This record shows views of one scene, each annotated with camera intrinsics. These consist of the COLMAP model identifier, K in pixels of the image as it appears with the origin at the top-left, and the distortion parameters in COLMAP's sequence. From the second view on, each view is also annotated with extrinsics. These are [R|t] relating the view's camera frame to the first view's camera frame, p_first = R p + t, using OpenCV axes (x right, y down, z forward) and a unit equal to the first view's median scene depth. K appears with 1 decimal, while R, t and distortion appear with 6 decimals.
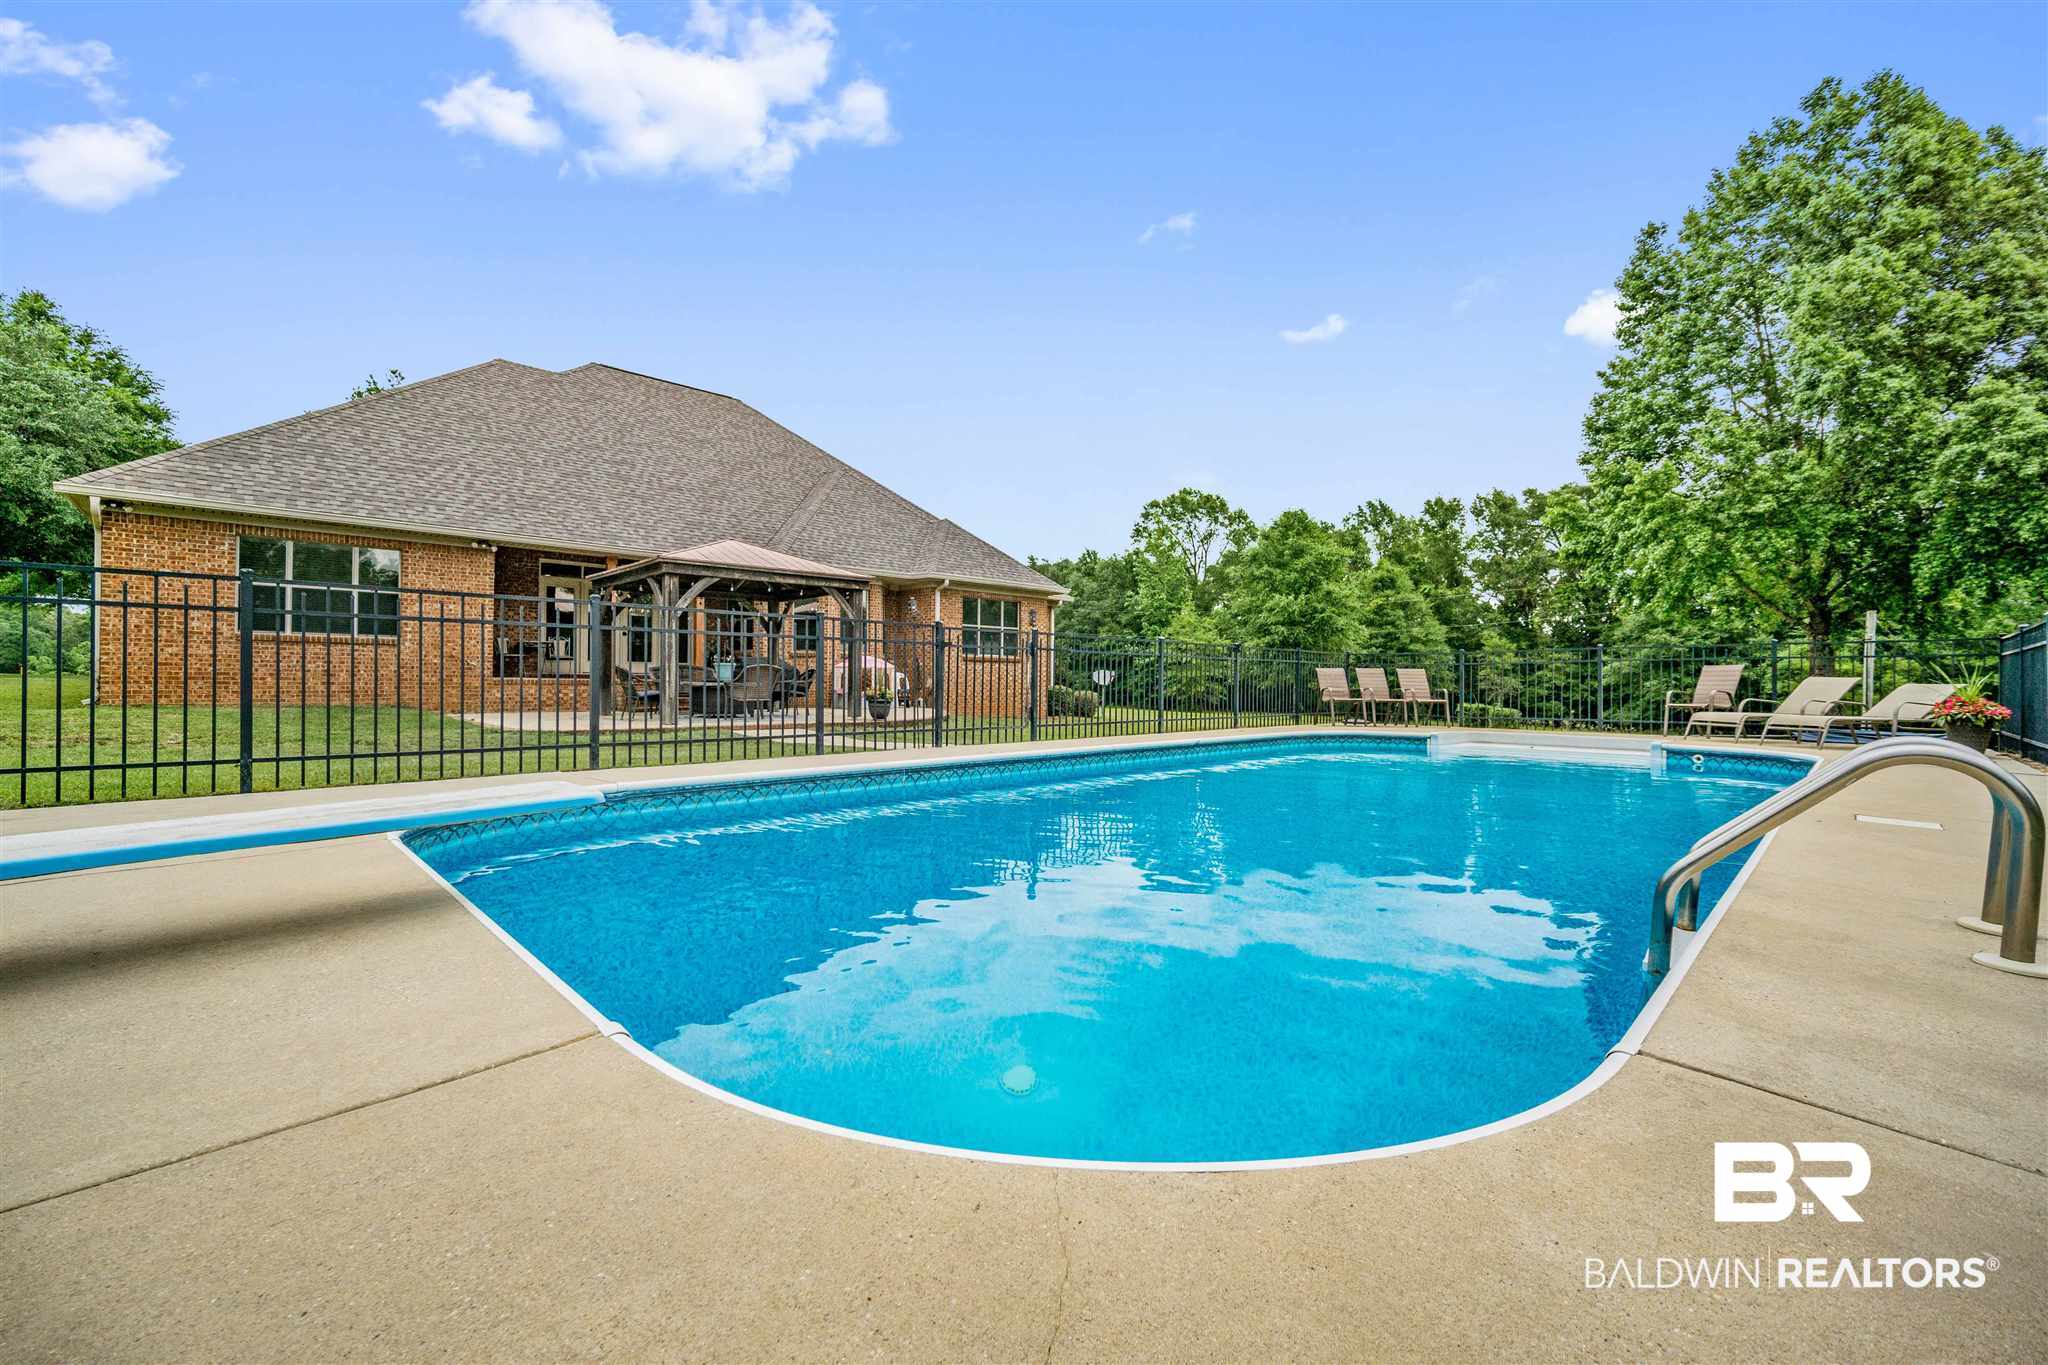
lens RADIAL K [[816.1, 0, 1022.6], [0, 816.1, 673.0], [0, 0, 1]] dist [0.008632, -0.000084]
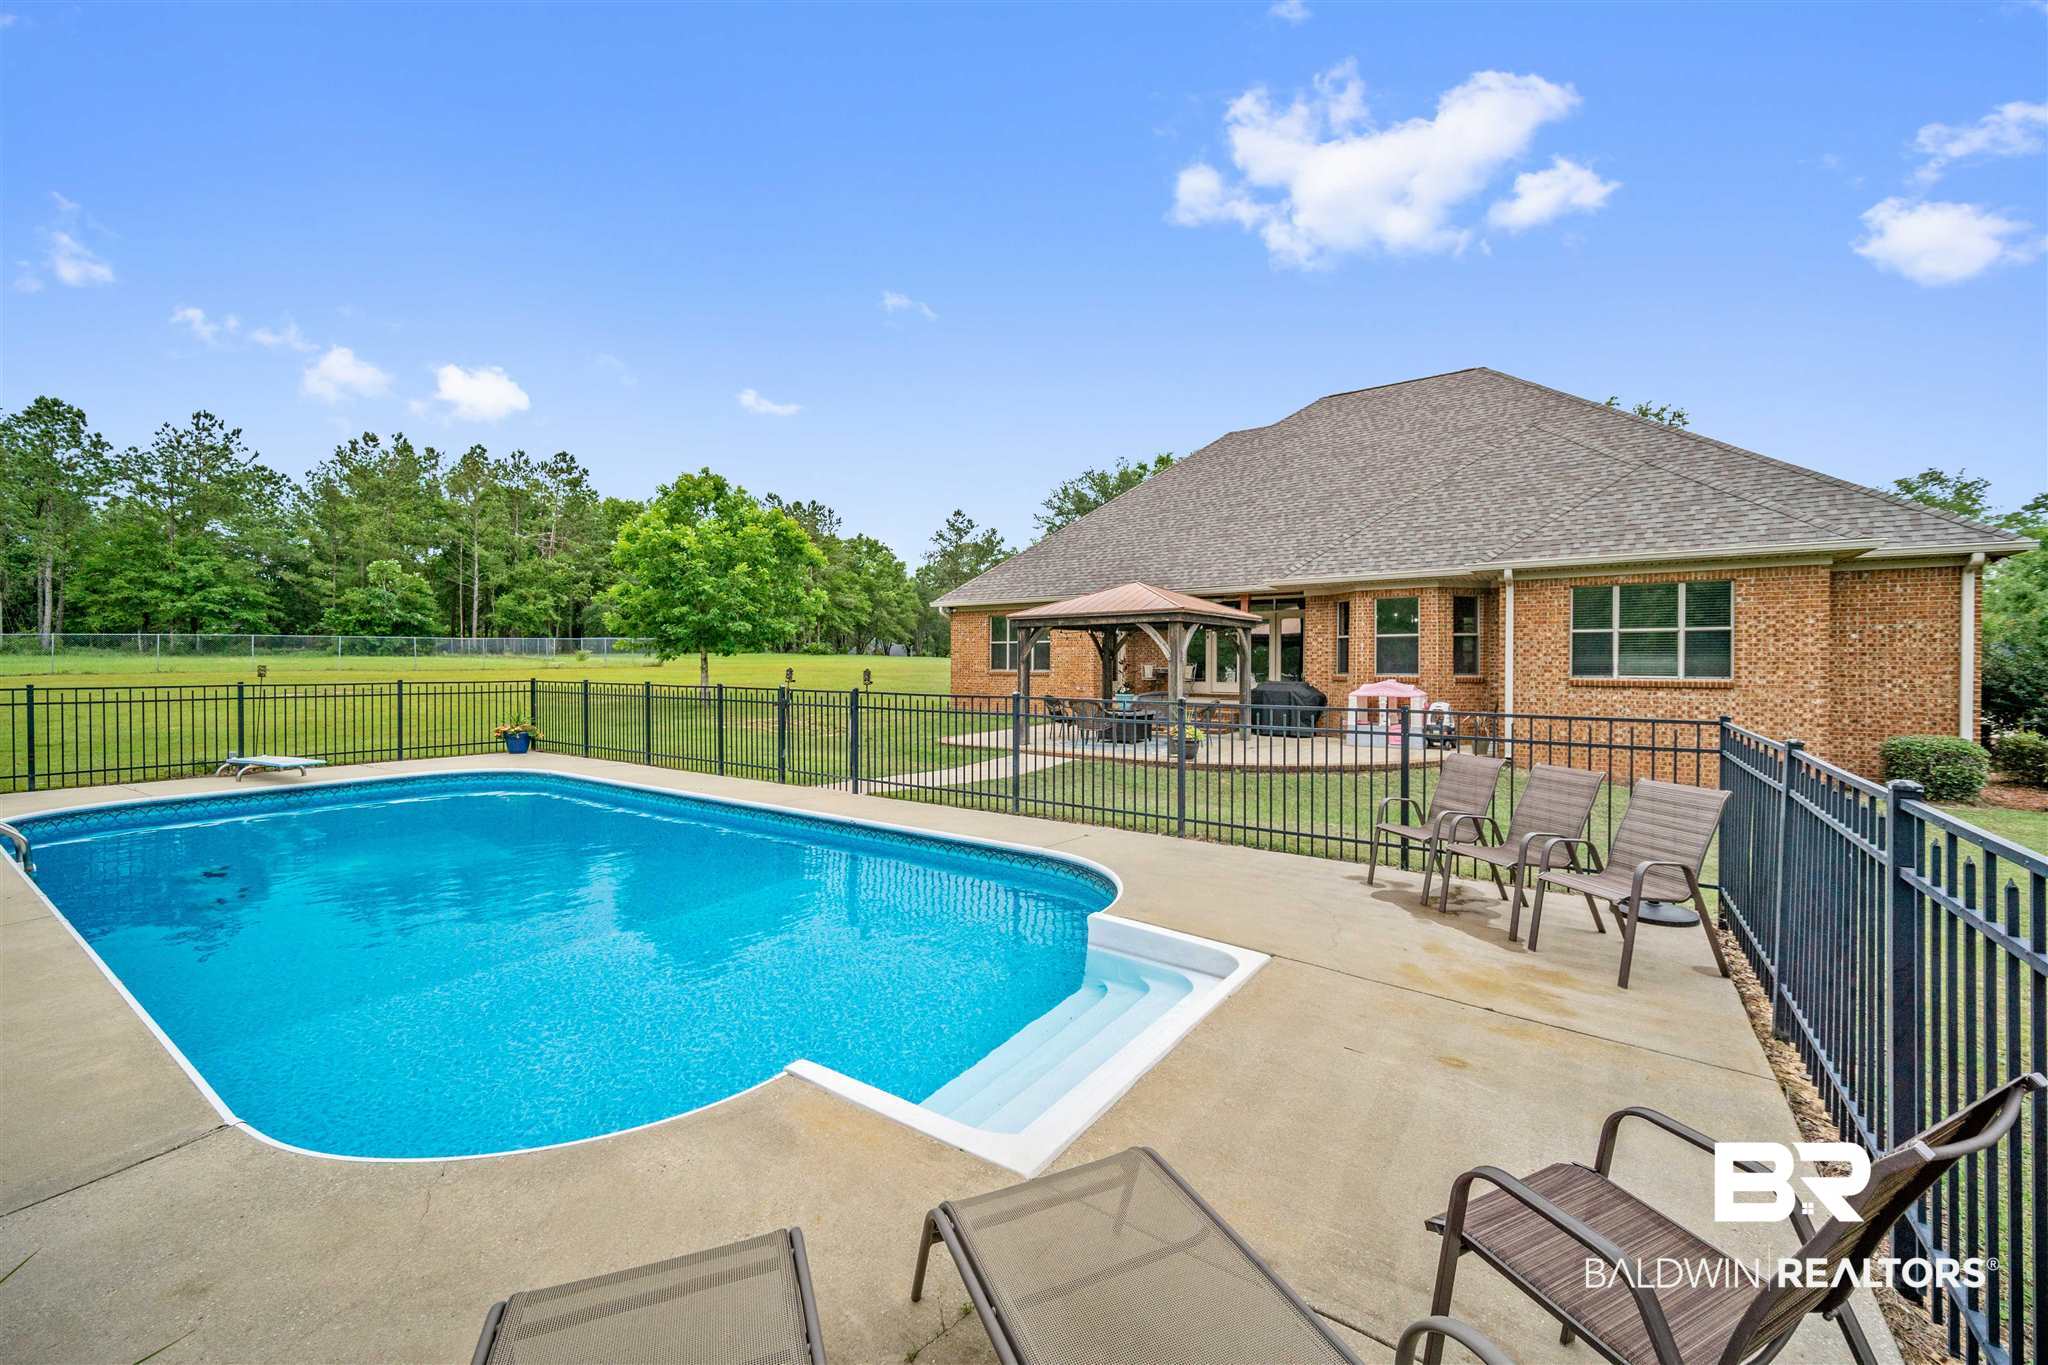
lens RADIAL K [[789.2, 0, 1032.5], [0, 789.2, 676.6], [0, 0, 1]] dist [0.022829, 0.000008]
pose [[0.220153, 0.005300, -0.975451, 0.470823], [0.008687, 0.999935, 0.007394, -0.032933], [0.975427, -0.010102, 0.220093, 0.463659]]
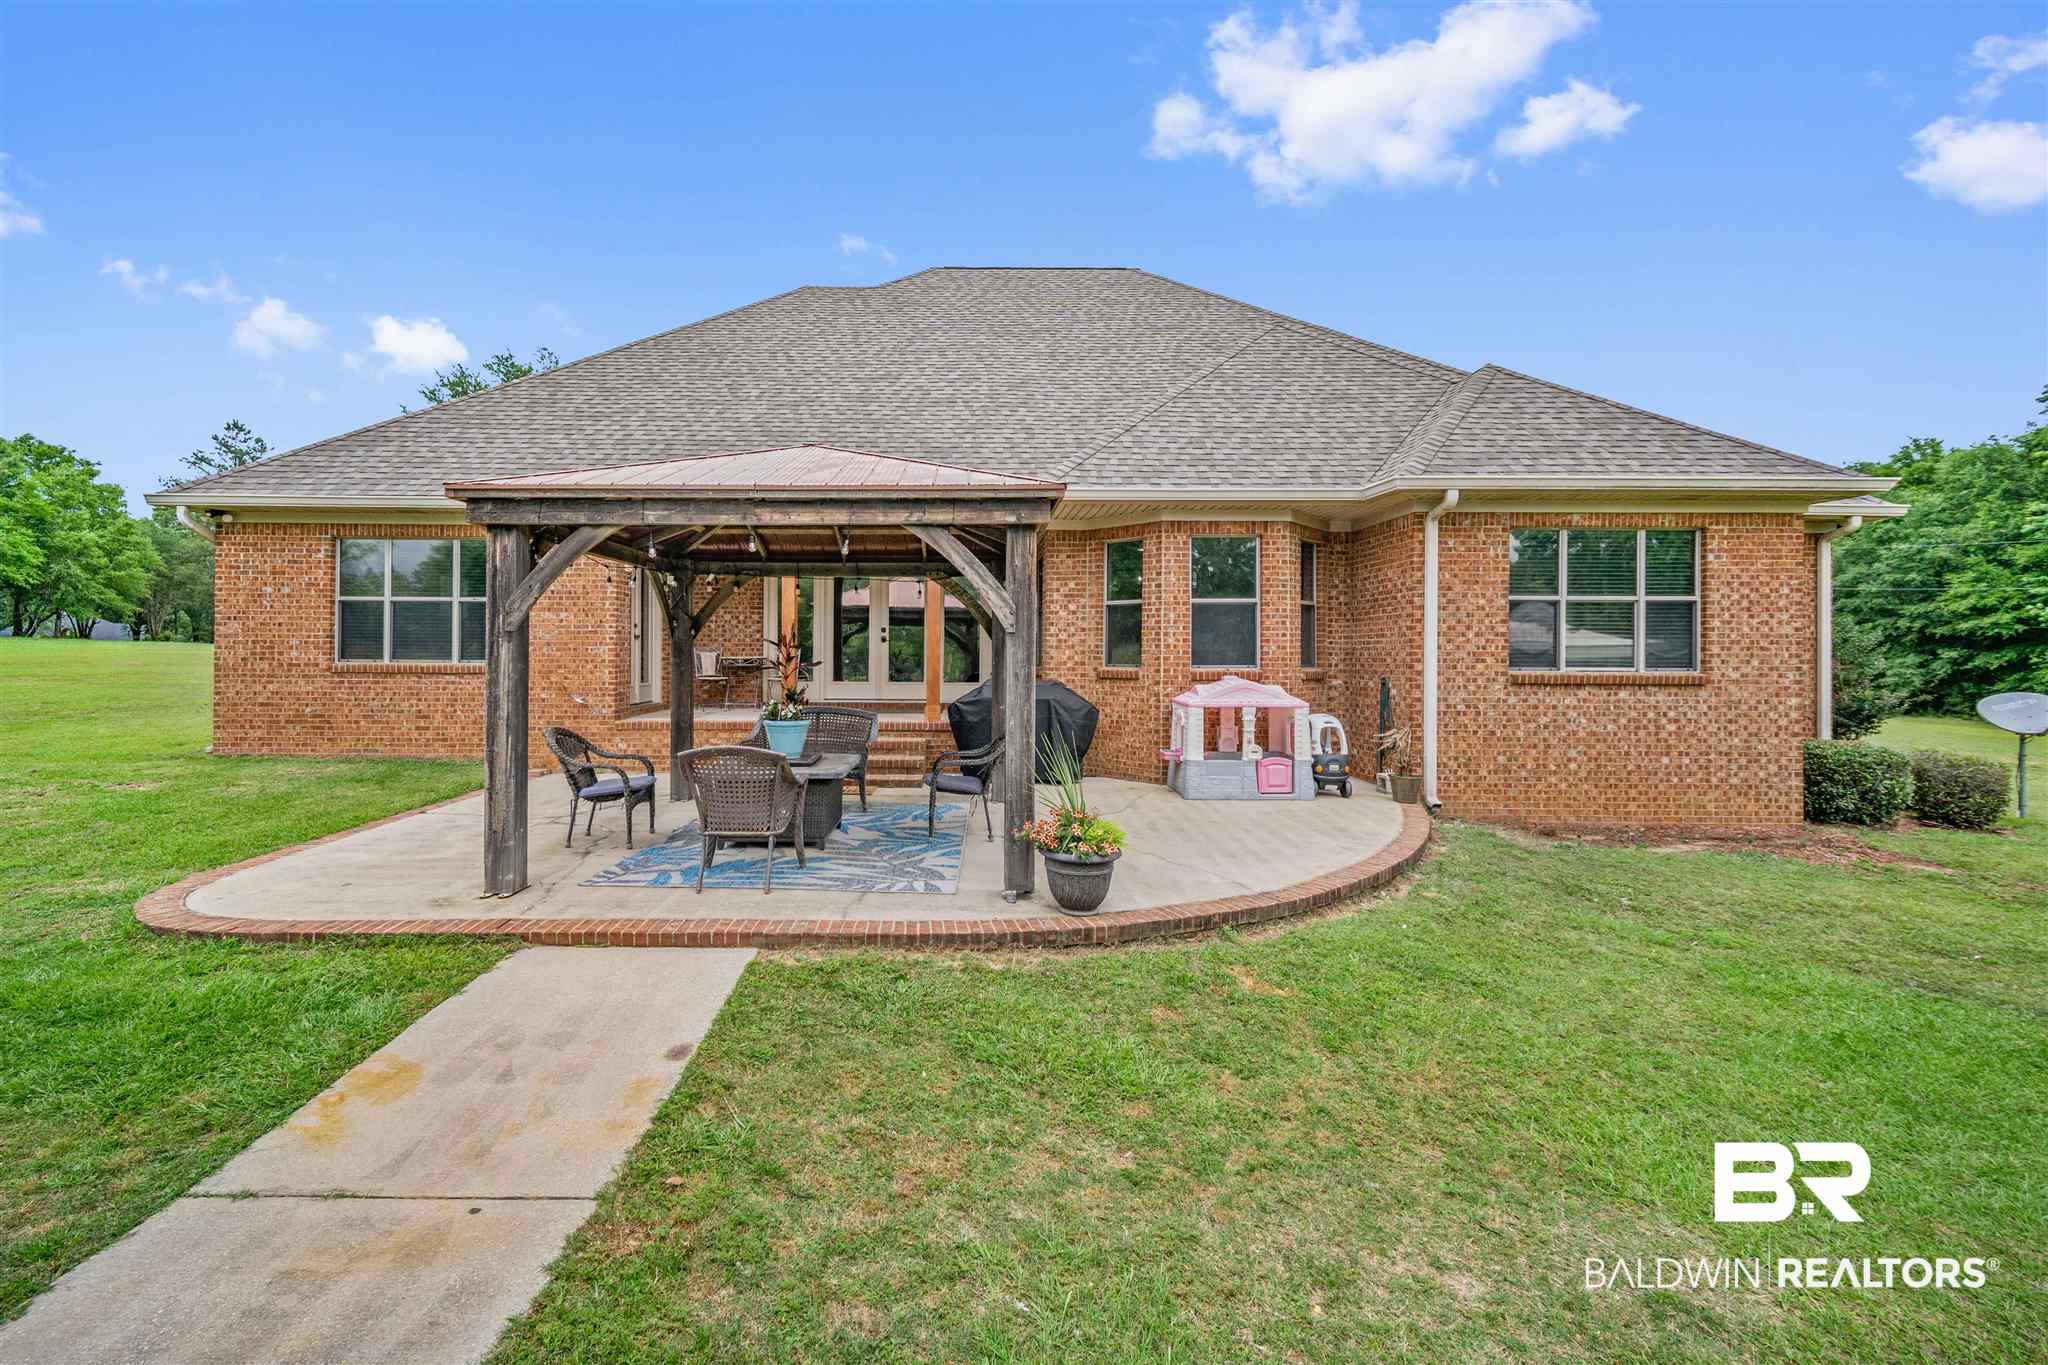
lens RADIAL K [[857.9, 0, 978.3], [0, 857.9, 650.7], [0, 0, 1]] dist [0.017628, -0.000006]
pose [[0.741285, -0.011469, -0.671092, 0.020220], [0.010164, 0.999931, -0.005862, -0.034074], [0.671113, -0.002475, 0.741351, 0.521017]]
